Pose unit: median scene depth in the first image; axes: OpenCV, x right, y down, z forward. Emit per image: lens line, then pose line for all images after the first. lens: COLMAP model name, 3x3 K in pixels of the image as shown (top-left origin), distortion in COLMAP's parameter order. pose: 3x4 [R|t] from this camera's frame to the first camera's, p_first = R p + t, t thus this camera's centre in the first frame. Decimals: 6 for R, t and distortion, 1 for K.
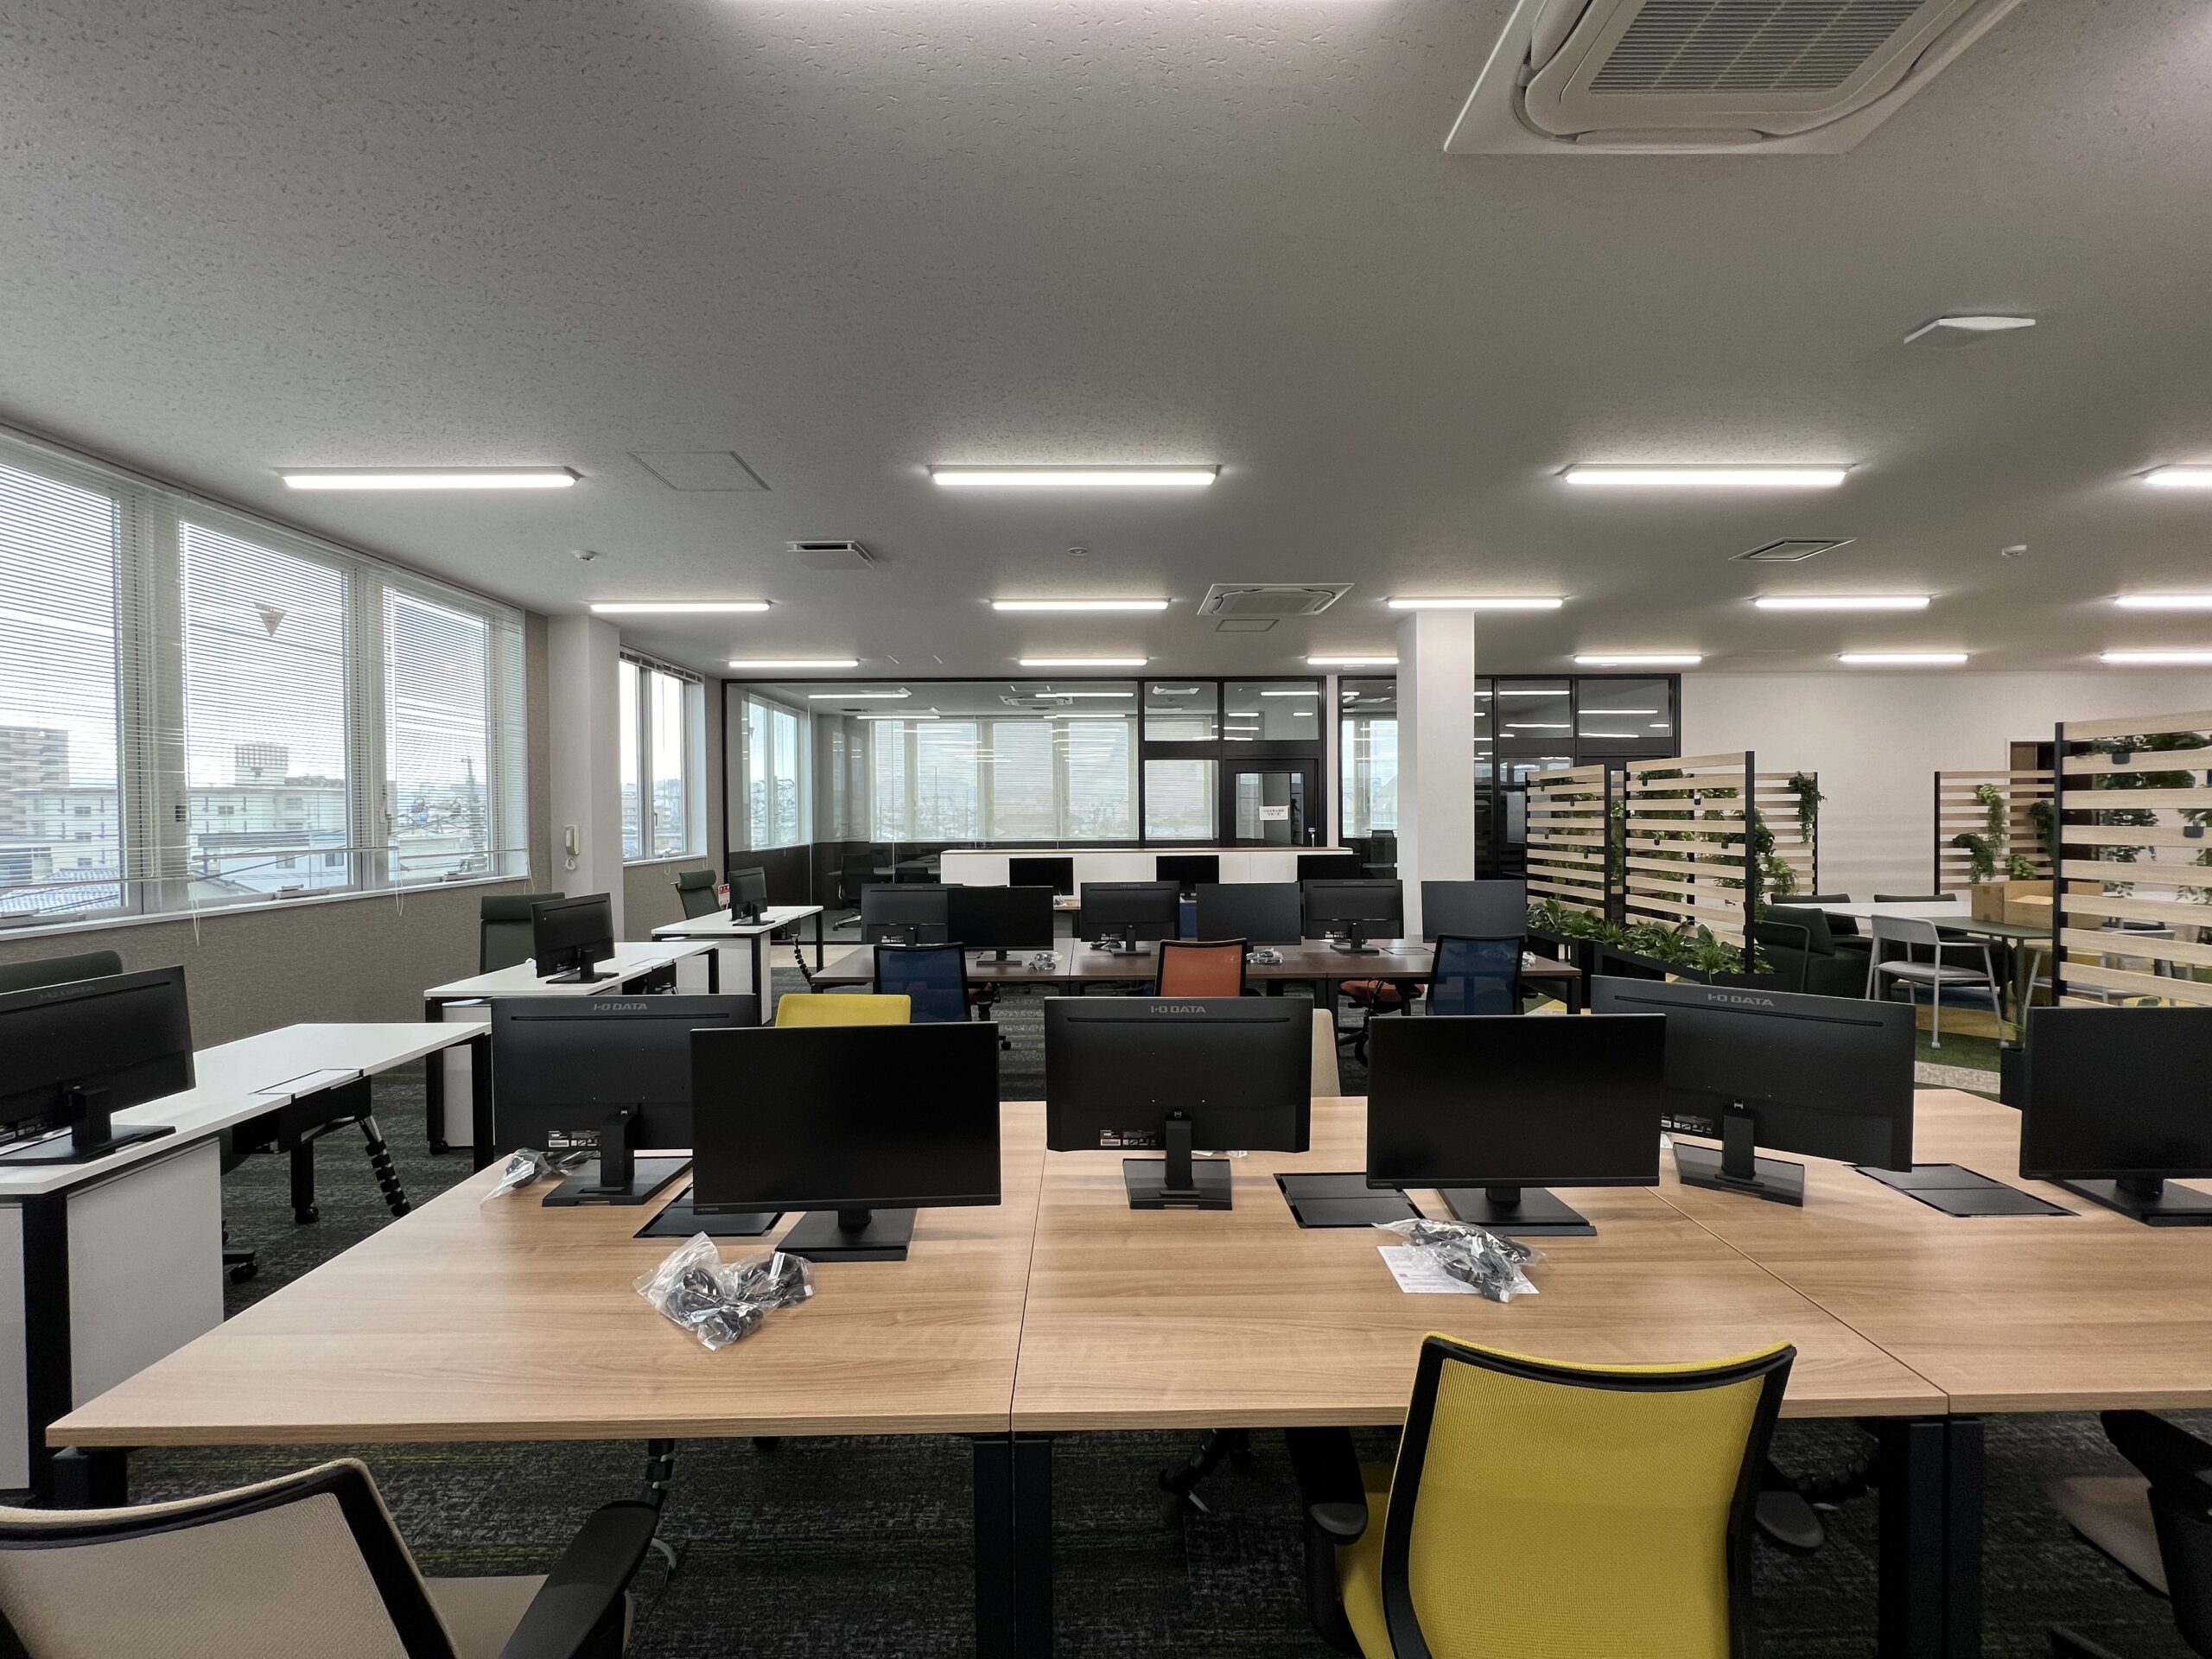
lens RADIAL K [[885.2, 0, 1101.7], [0, 885.2, 823.1], [0, 0, 1]] dist [-0.002587, -0.000281]
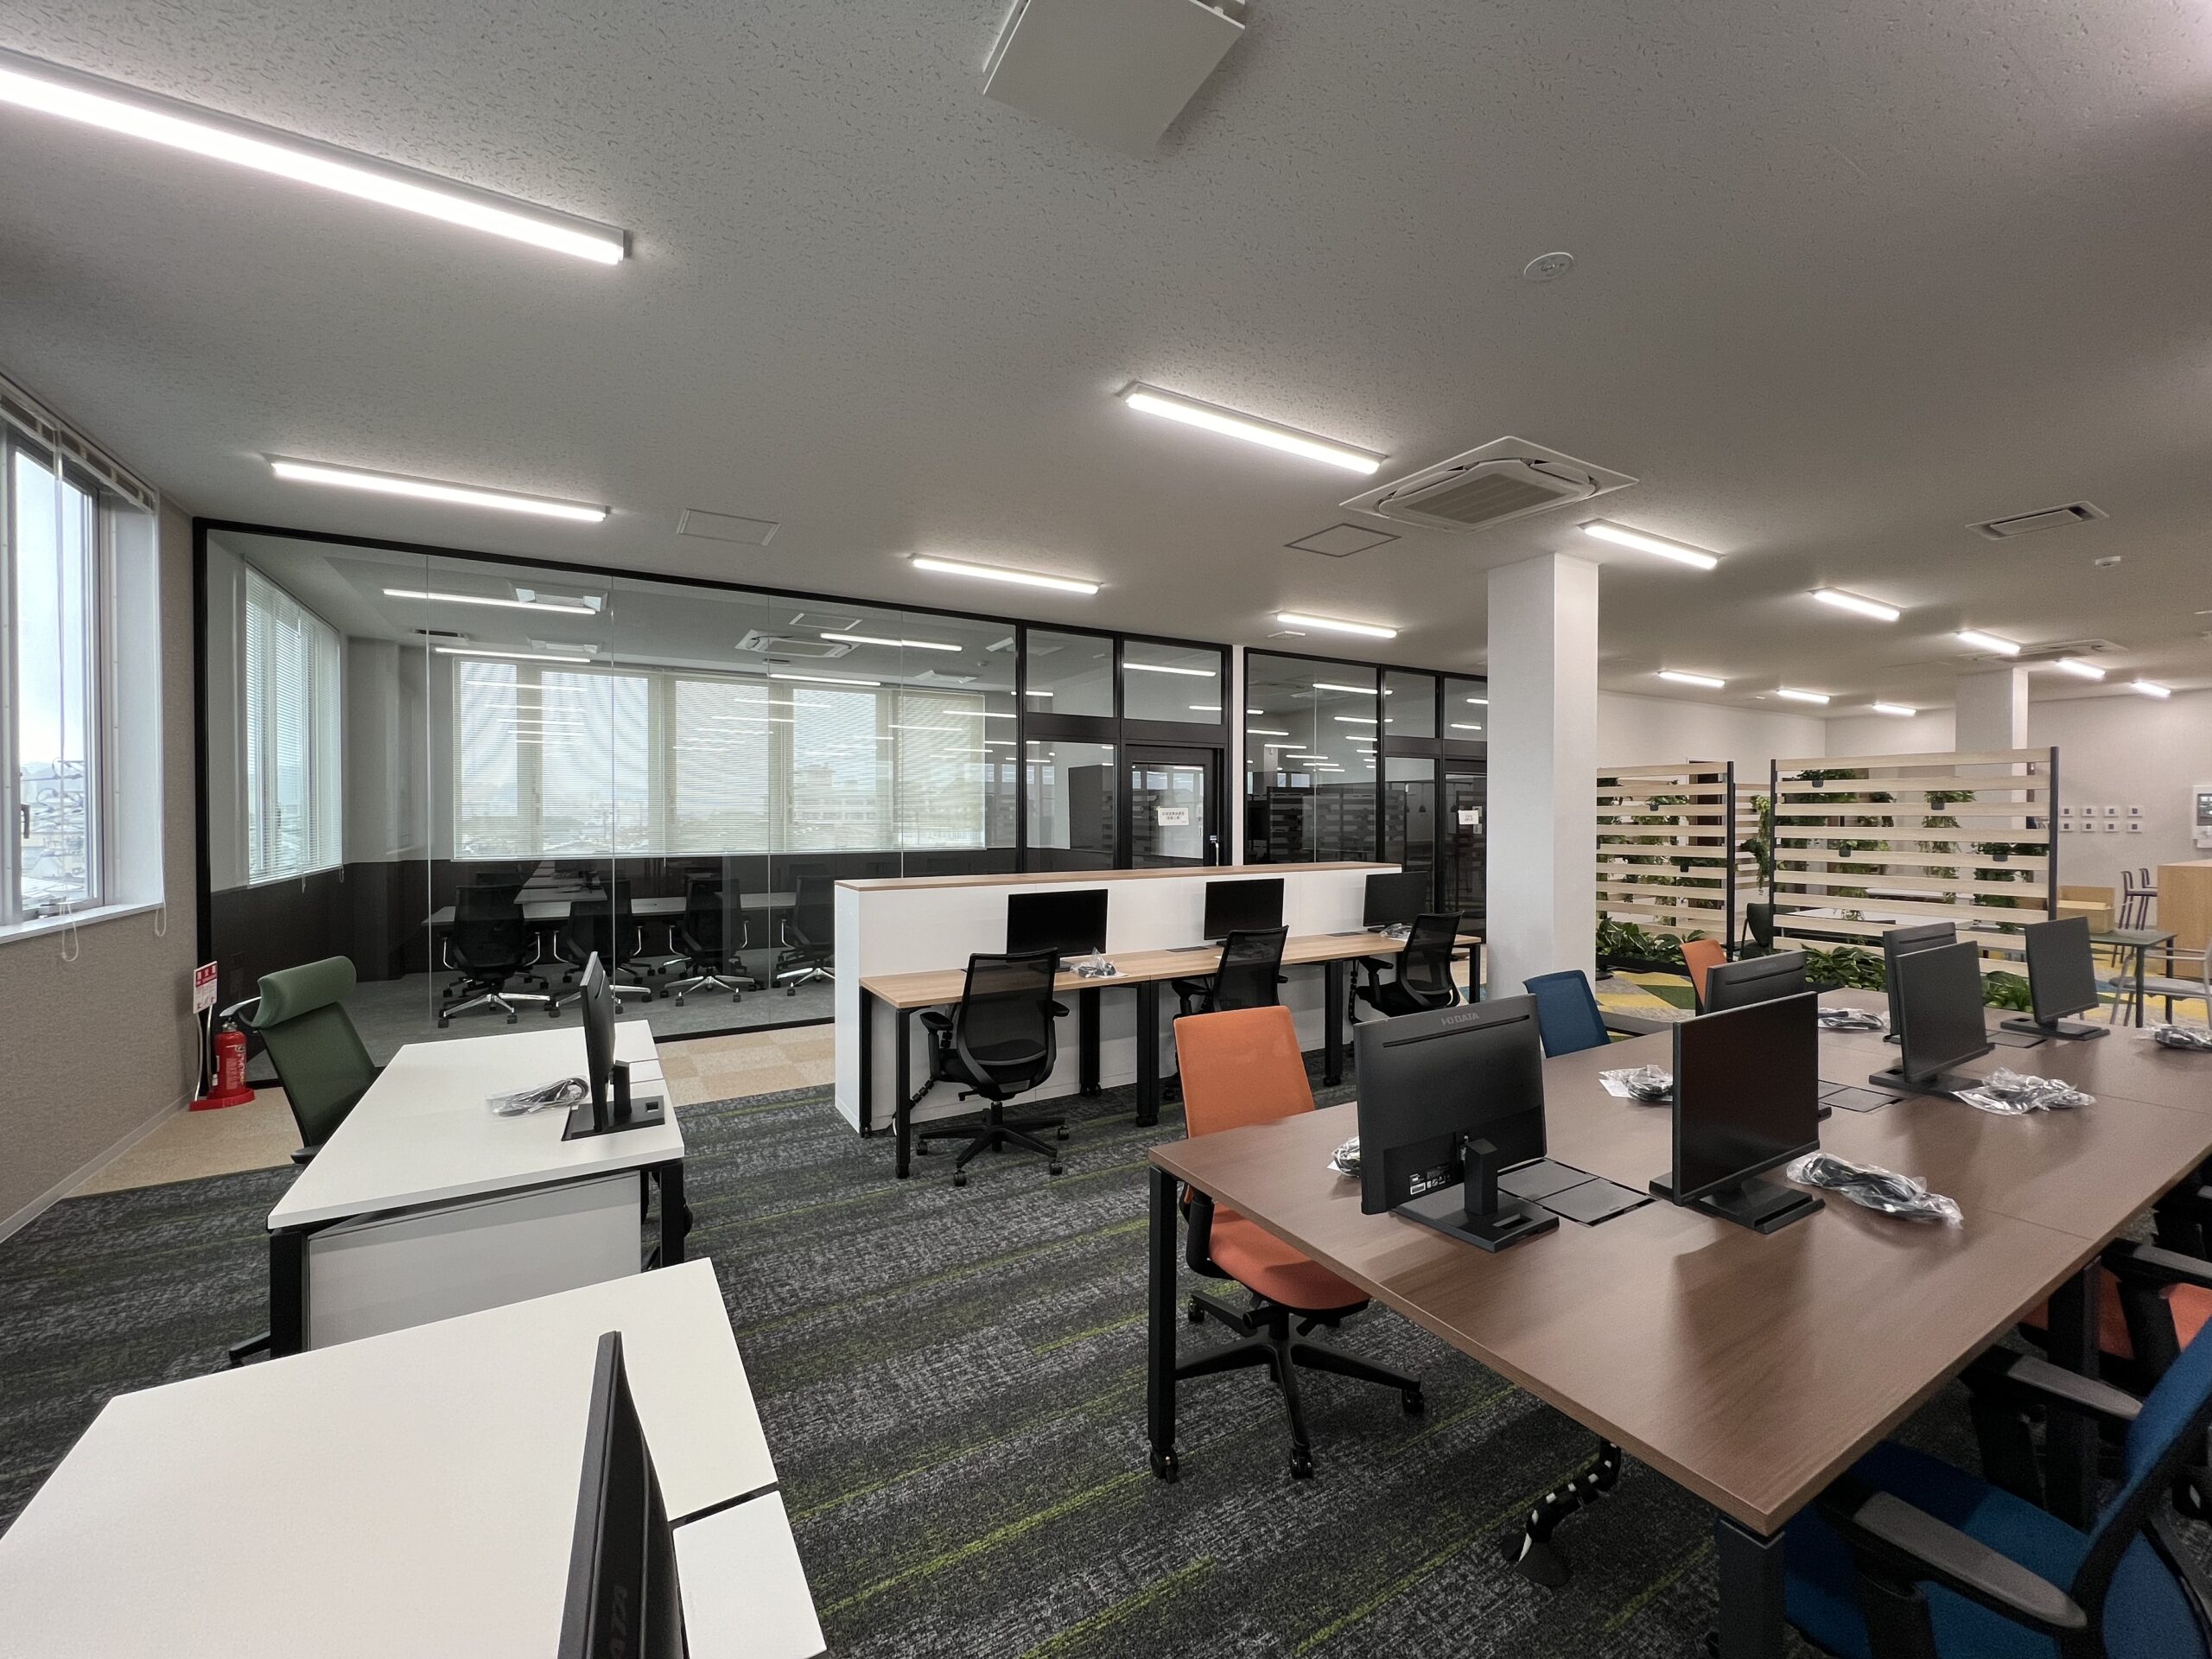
lens RADIAL K [[885.2, 0, 1101.7], [0, 885.2, 823.1], [0, 0, 1]] dist [-0.002587, -0.000281]
pose [[0.868931, 0.002490, 0.494927, -0.241526], [-0.000114, 0.999988, -0.004831, -0.001931], [-0.494934, 0.004142, 0.868921, 0.361026]]
